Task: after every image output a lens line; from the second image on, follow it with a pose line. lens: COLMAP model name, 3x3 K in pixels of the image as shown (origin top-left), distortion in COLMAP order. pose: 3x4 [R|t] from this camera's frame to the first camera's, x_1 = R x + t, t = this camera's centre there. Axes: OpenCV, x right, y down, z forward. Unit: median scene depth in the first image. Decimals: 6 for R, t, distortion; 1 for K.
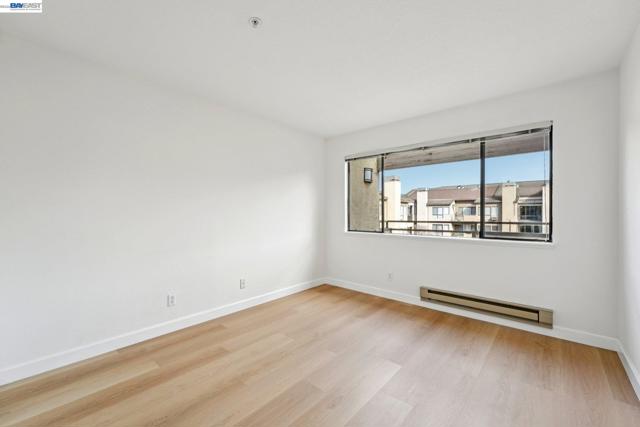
lens RADIAL K [[262.4, 0, 309.2], [0, 262.4, 213.3], [0, 0, 1]] dist [0.000522, 0.000035]
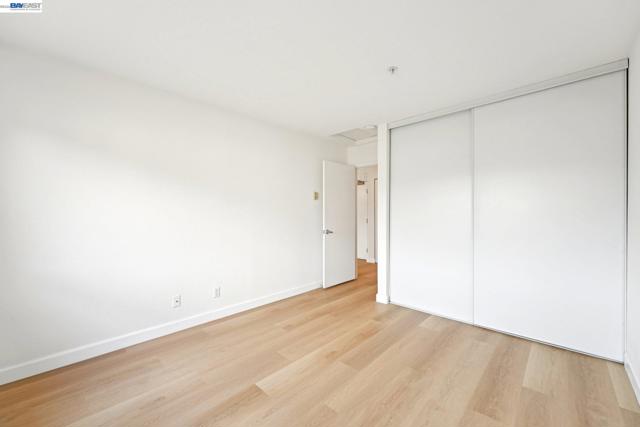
lens RADIAL K [[256.0, 0, 319.2], [0, 256.0, 216.2], [0, 0, 1]] dist [-0.000285, -0.000151]
pose [[-0.999962, 0.001239, 0.008598, 0.090371], [0.001339, 0.999931, 0.011677, -0.008714], [-0.008583, 0.011689, -0.999895, 1.388220]]
